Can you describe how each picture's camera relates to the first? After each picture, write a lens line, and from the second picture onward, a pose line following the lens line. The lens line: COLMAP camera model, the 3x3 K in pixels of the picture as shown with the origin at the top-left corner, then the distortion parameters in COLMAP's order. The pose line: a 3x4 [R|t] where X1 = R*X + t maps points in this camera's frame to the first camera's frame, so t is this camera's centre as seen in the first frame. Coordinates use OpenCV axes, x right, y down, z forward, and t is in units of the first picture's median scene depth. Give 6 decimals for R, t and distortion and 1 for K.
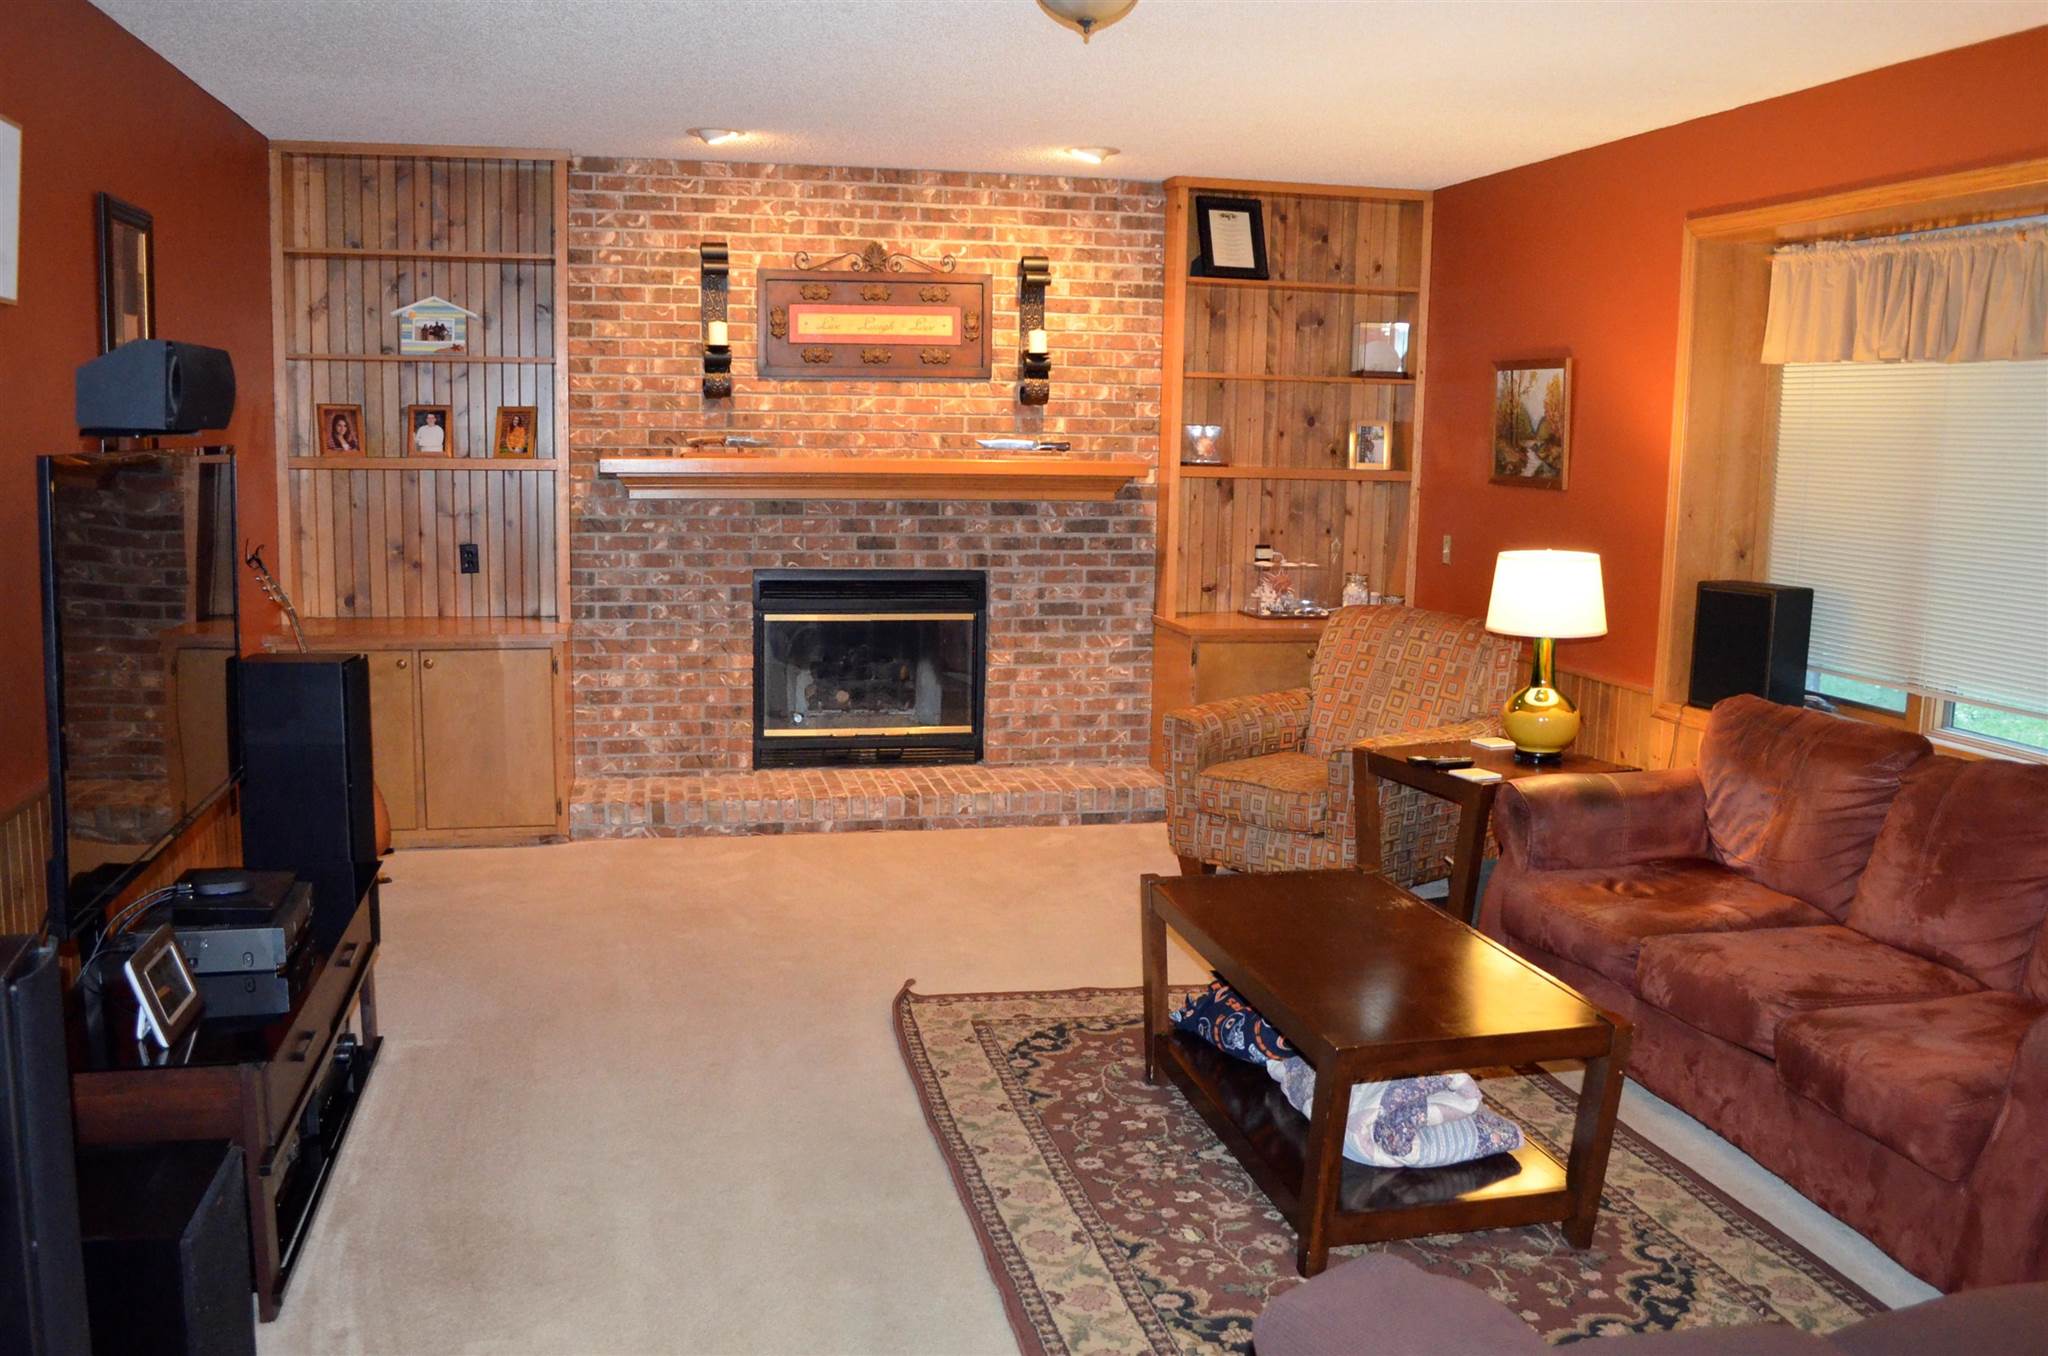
lens RADIAL K [[1719.7, 0, 1024.0], [0, 1719.7, 678.0], [0, 0, 1]] dist [-0.072902, 0.004316]
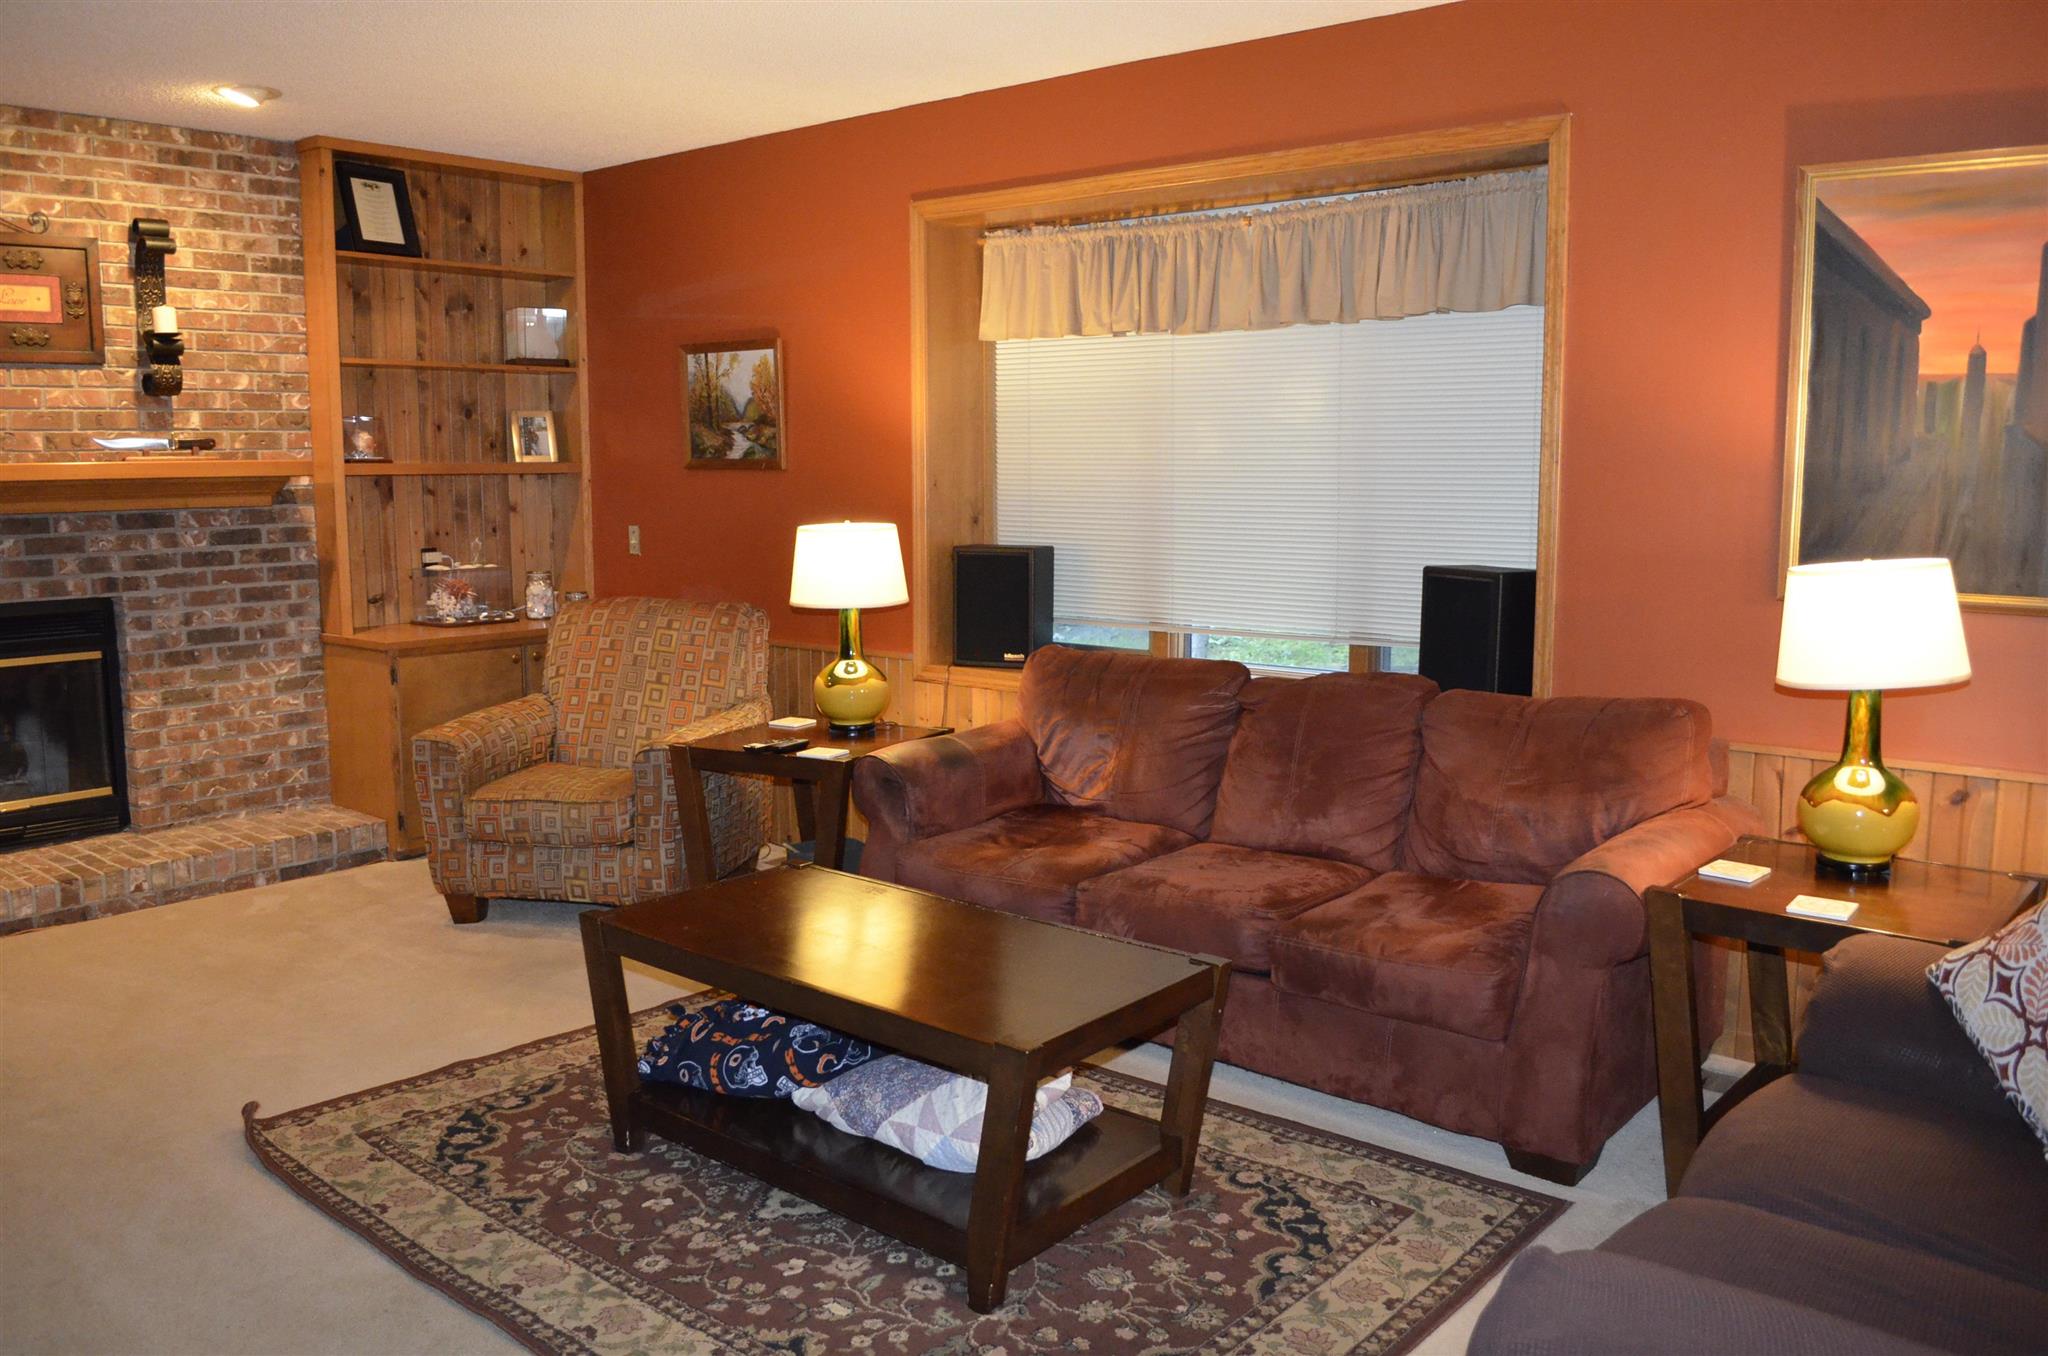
lens RADIAL K [[1604.8, 0, 1024.0], [0, 1604.8, 678.0], [0, 0, 1]] dist [-0.078760, 0.012081]
pose [[0.797181, -0.101677, 0.595116, -0.143615], [0.103723, 0.994126, 0.030908, -0.001955], [-0.594763, 0.037088, 0.803045, 0.156486]]
